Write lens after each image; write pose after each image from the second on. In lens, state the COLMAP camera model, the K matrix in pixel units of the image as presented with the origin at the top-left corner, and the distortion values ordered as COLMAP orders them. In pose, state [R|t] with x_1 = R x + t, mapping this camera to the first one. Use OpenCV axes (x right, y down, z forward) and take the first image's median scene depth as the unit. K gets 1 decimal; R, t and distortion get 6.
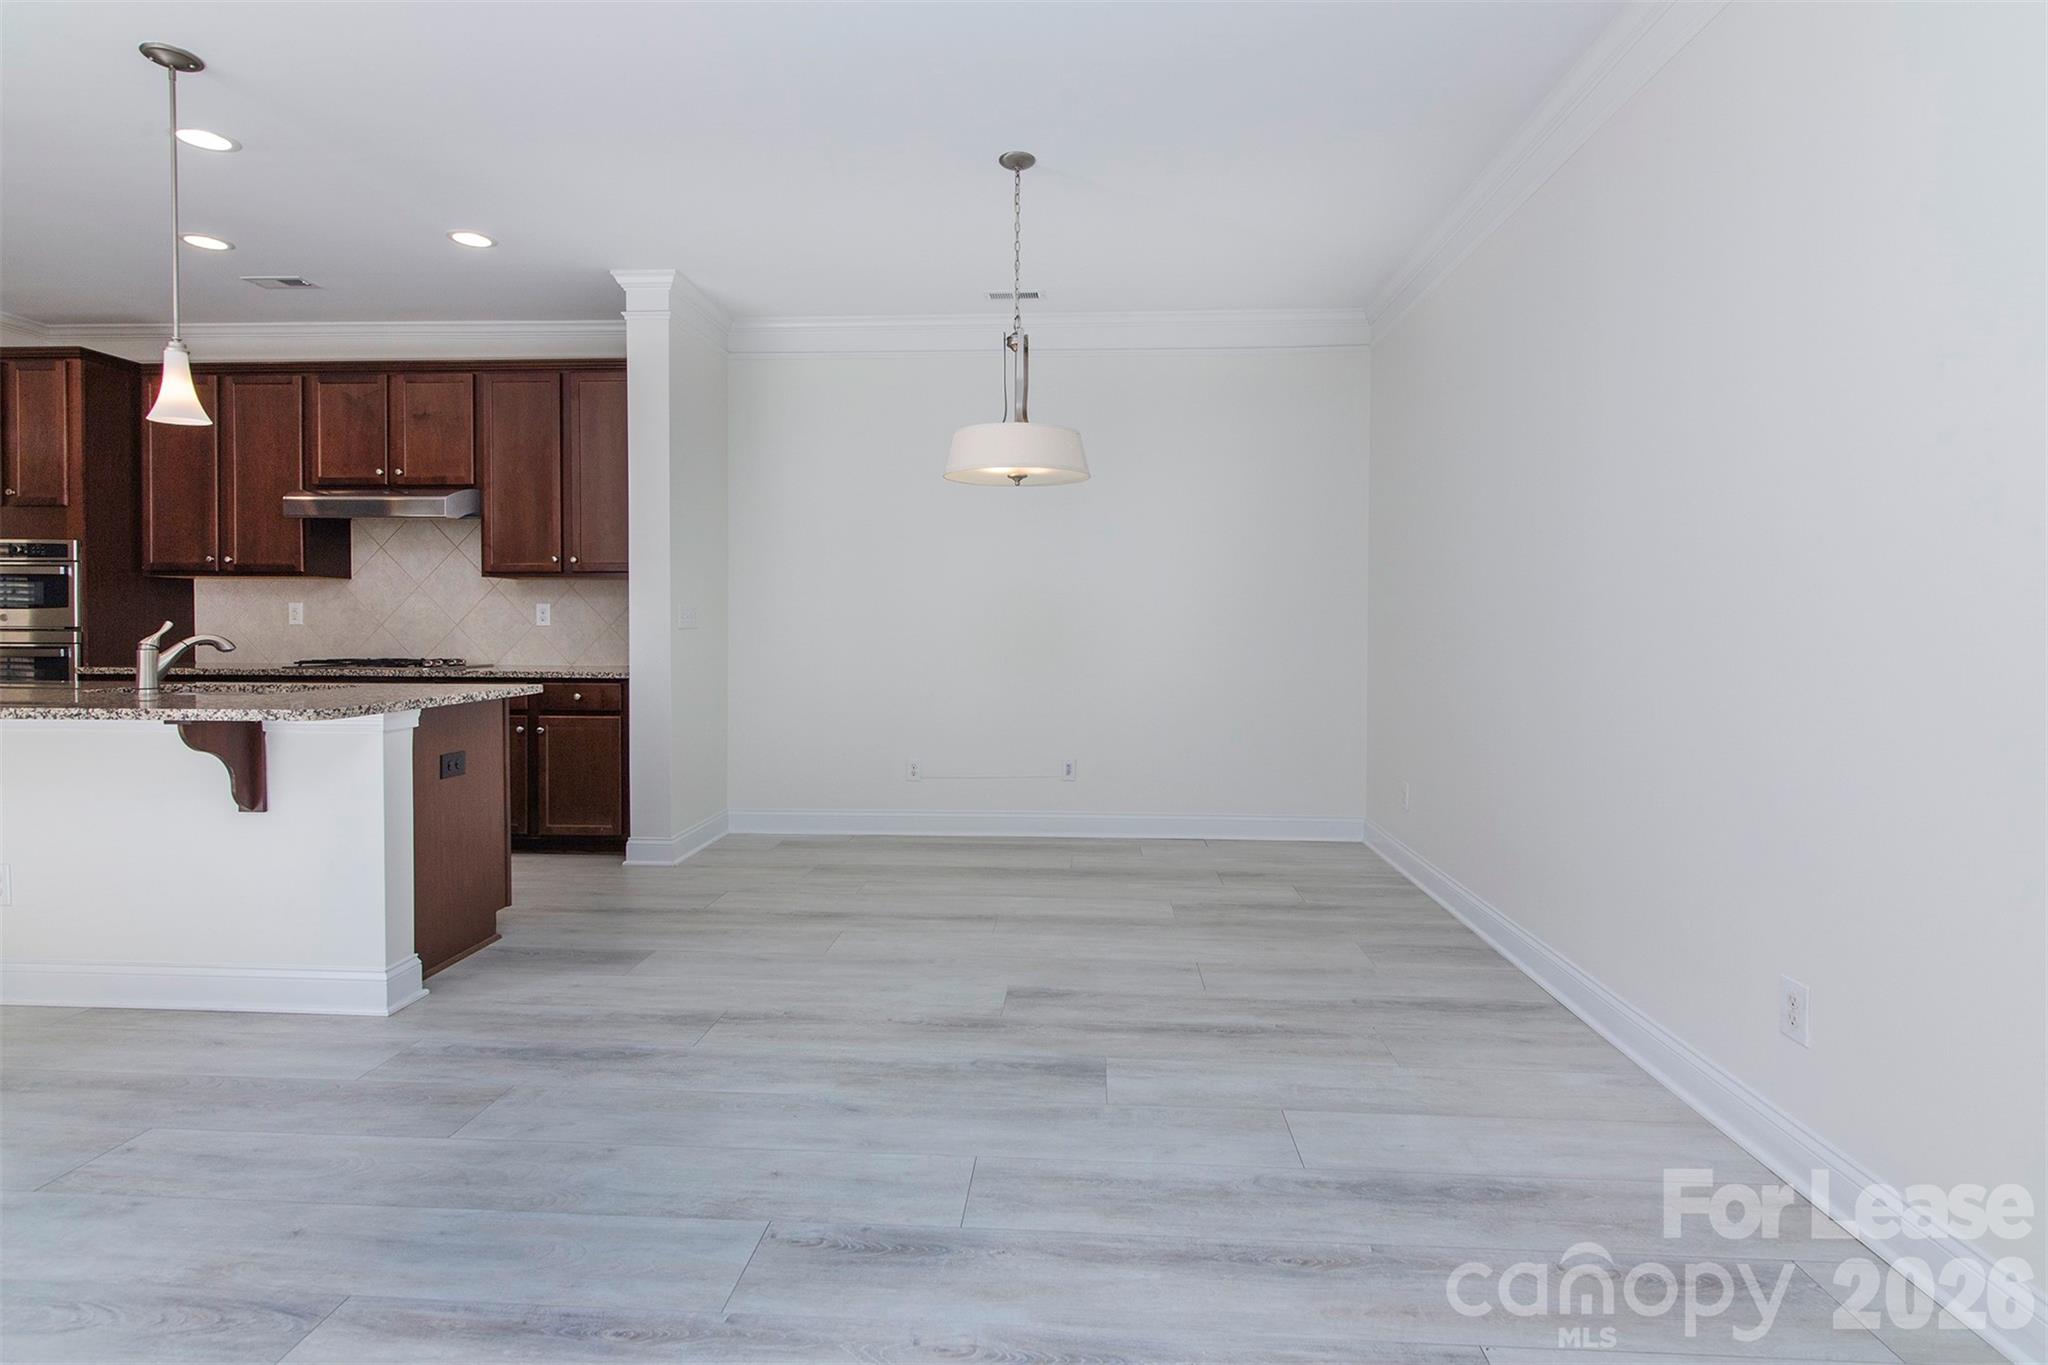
lens RADIAL K [[975.4, 0, 1042.2], [0, 975.4, 640.7], [0, 0, 1]] dist [-0.001633, -0.000520]
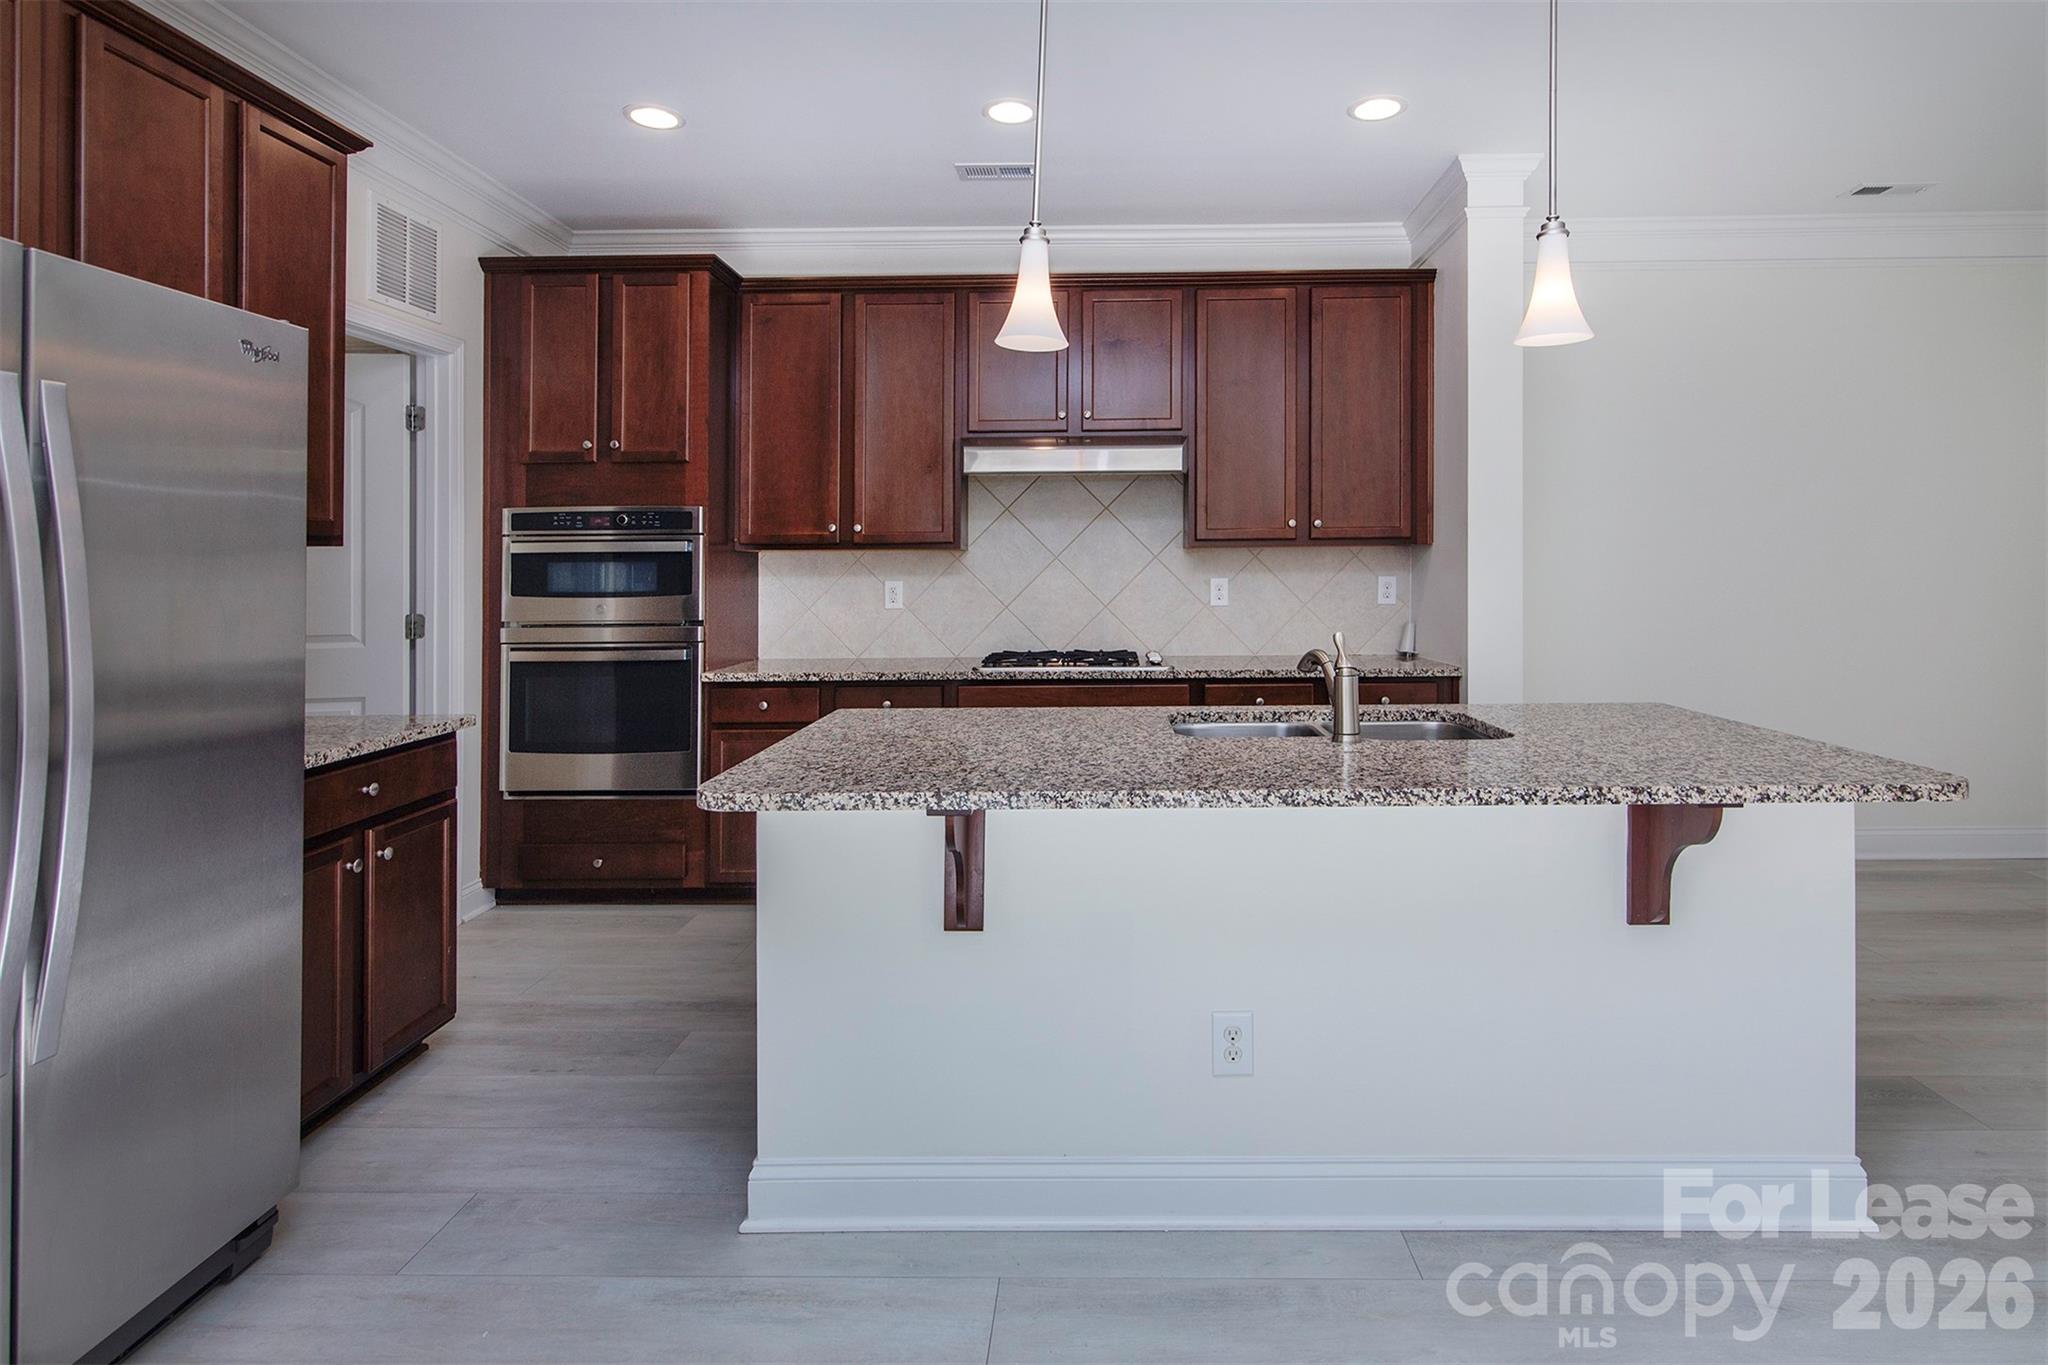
lens RADIAL K [[1027.1, 0, 1088.8], [0, 1027.1, 570.0], [0, 0, 1]] dist [-0.001843, -0.000528]
pose [[0.999181, -0.014386, 0.037823, -0.717970], [0.015046, 0.999738, -0.017236, -0.034988], [-0.037565, 0.017791, 0.999136, 0.183427]]
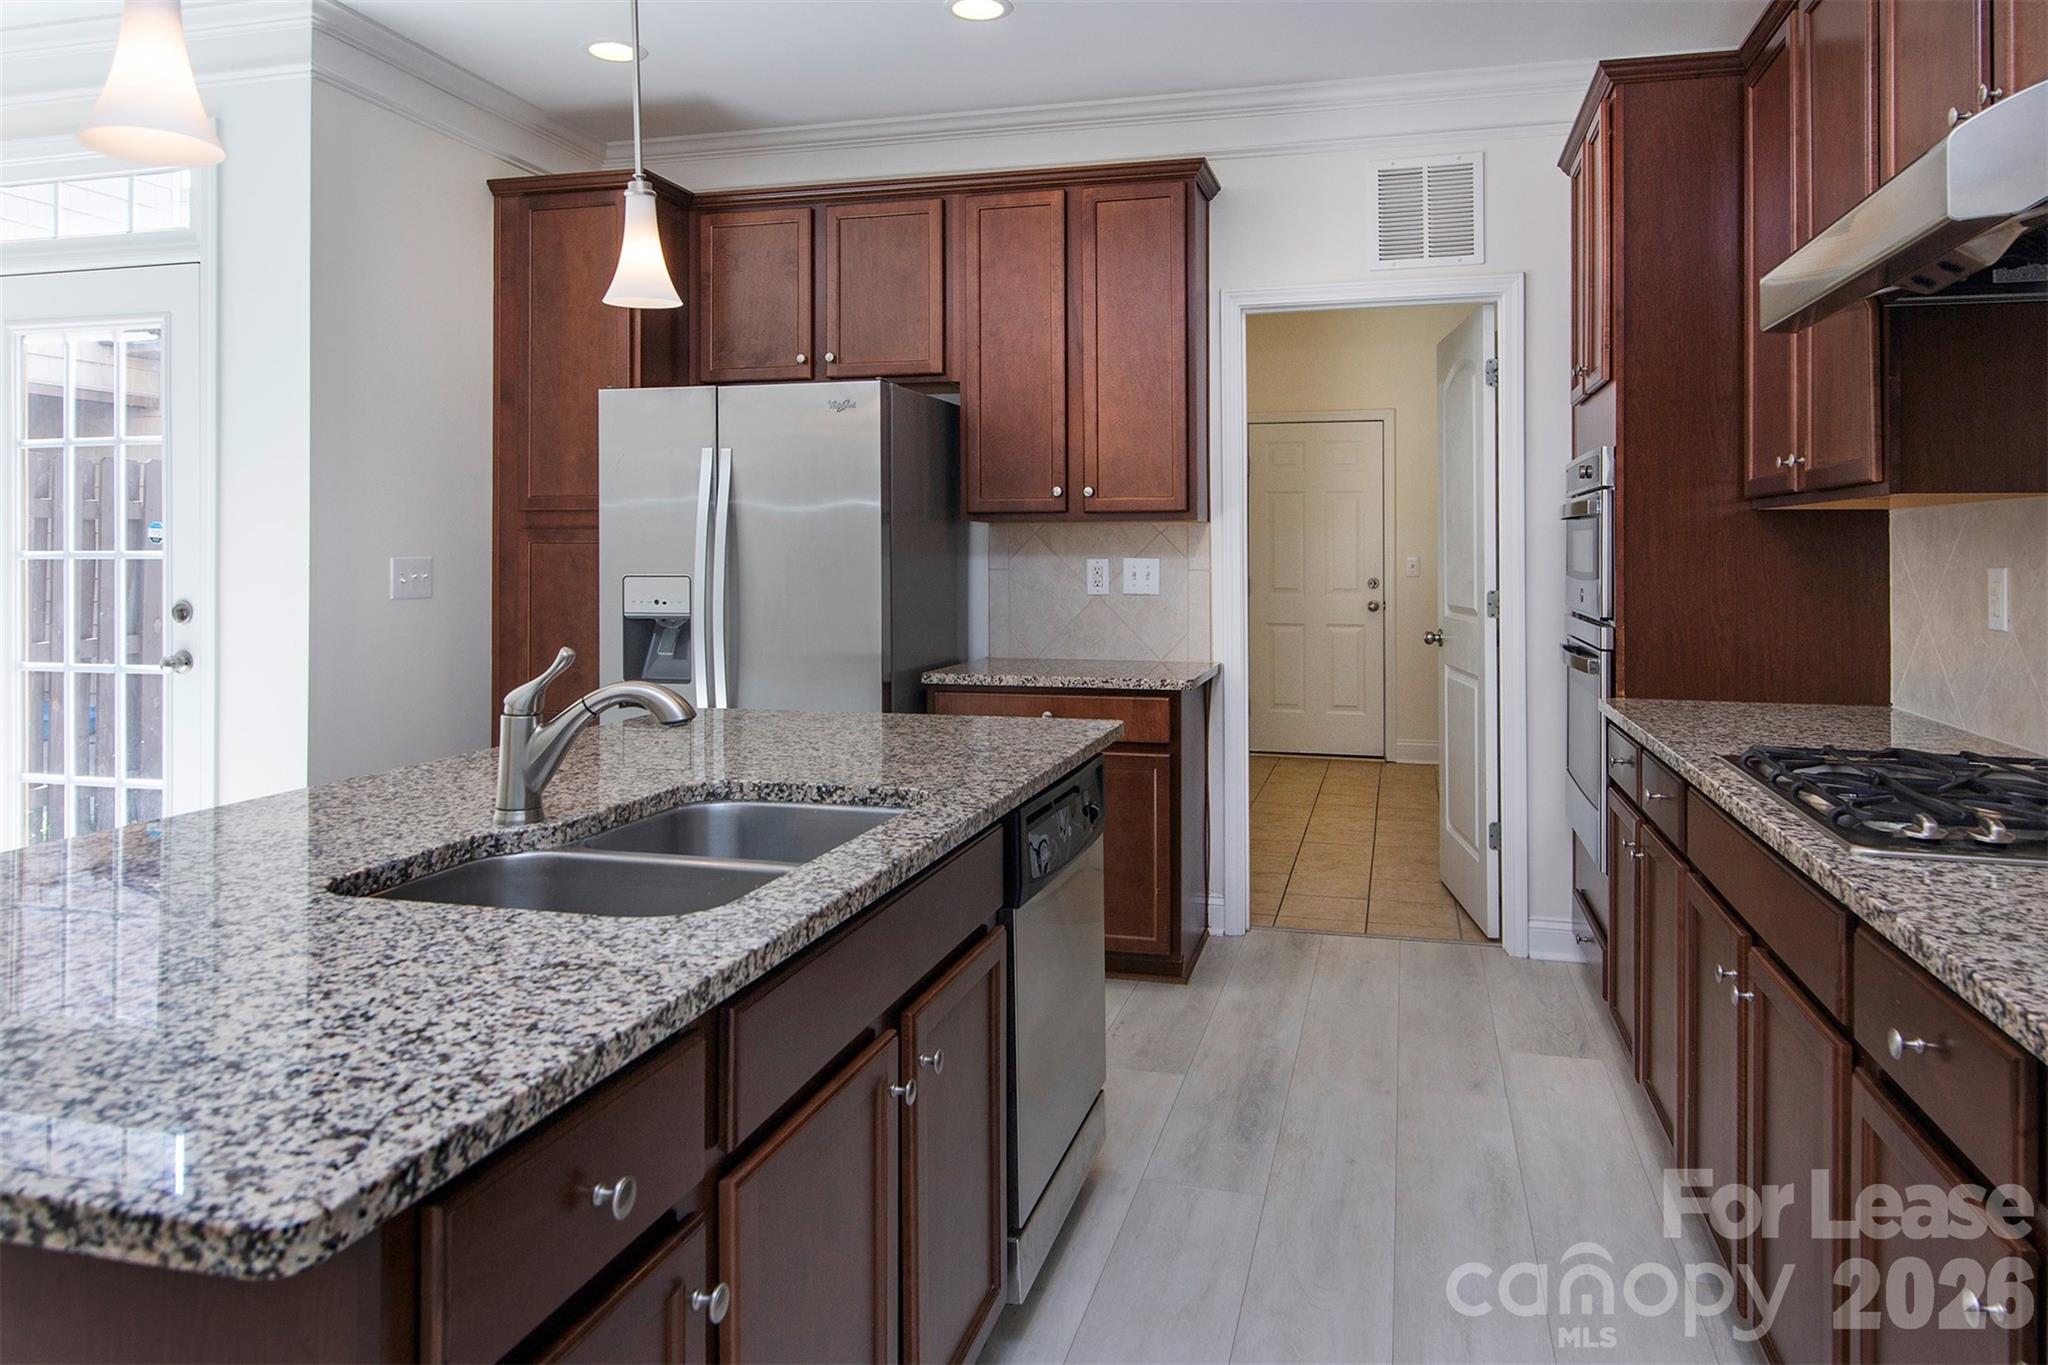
lens RADIAL K [[1359.9, 0, 1035.4], [0, 1359.9, 547.0], [0, 0, 1]] dist [0.003904, 0.002149]
pose [[-0.200128, -0.008269, -0.979735, -0.237069], [-0.021592, 0.999759, -0.004027, -0.041640], [0.979532, 0.020349, -0.200258, 0.847821]]
